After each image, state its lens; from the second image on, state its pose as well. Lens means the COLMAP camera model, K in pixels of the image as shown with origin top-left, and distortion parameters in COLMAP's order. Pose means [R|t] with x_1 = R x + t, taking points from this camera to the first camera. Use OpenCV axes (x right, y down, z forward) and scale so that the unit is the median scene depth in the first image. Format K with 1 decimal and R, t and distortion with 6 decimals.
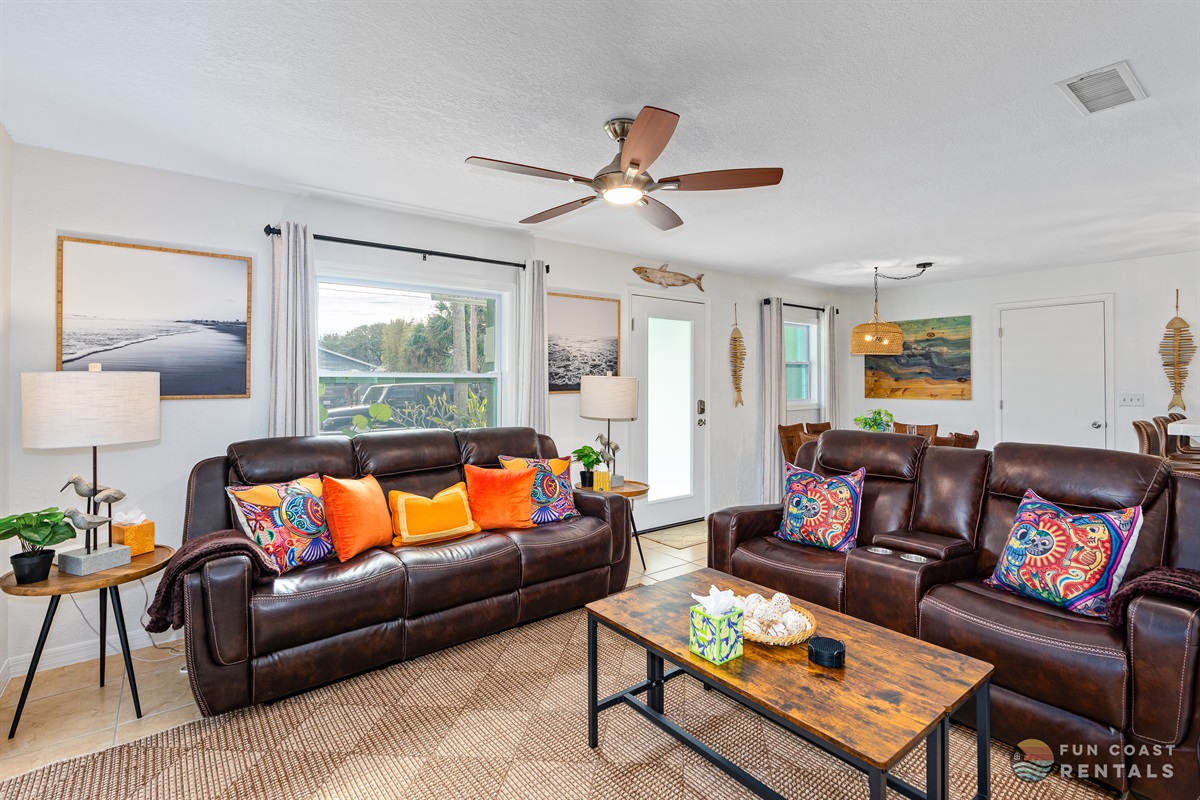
lens RADIAL K [[565.3, 0, 596.5], [0, 565.3, 370.2], [0, 0, 1]] dist [-0.002383, 0.000098]
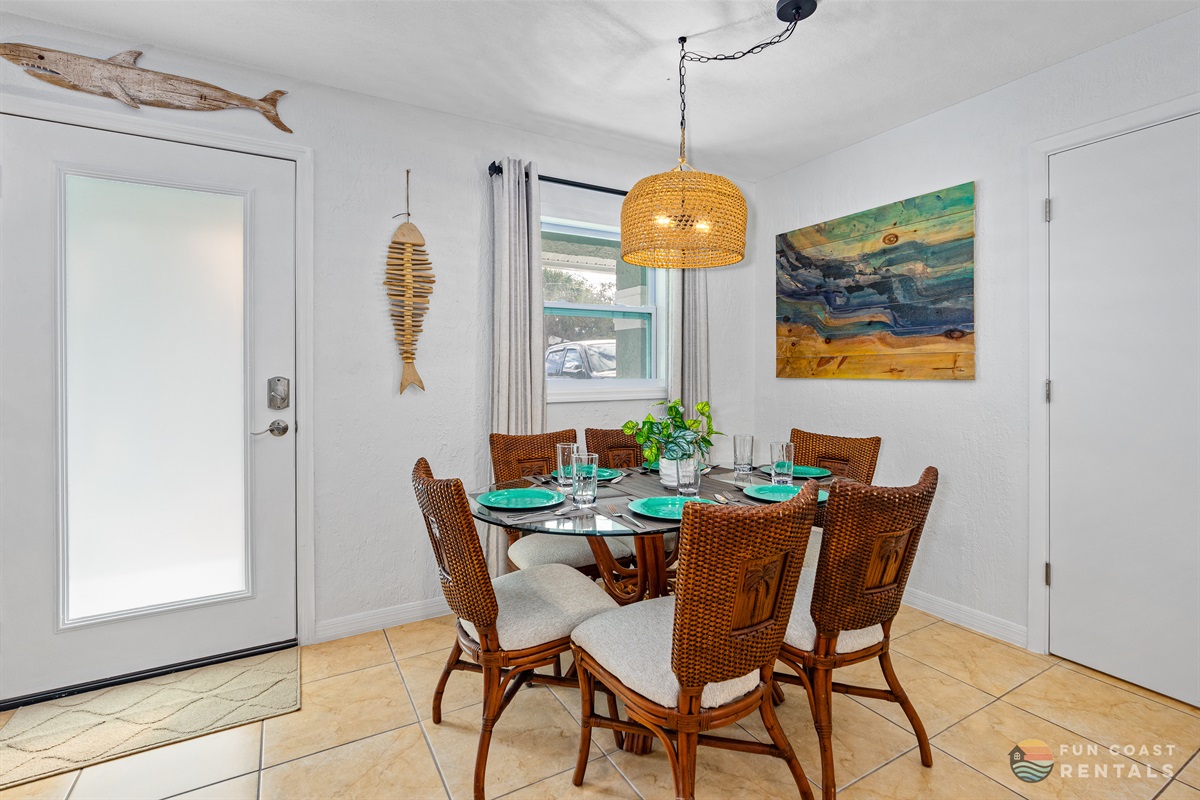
lens RADIAL K [[545.2, 0, 596.2], [0, 545.2, 366.6], [0, 0, 1]] dist [-0.000072, 0.000091]
pose [[0.989545, -0.003372, -0.144187, 0.437895], [0.005720, 0.999858, 0.015872, 0.034238], [0.144113, -0.016530, 0.989423, 0.549013]]
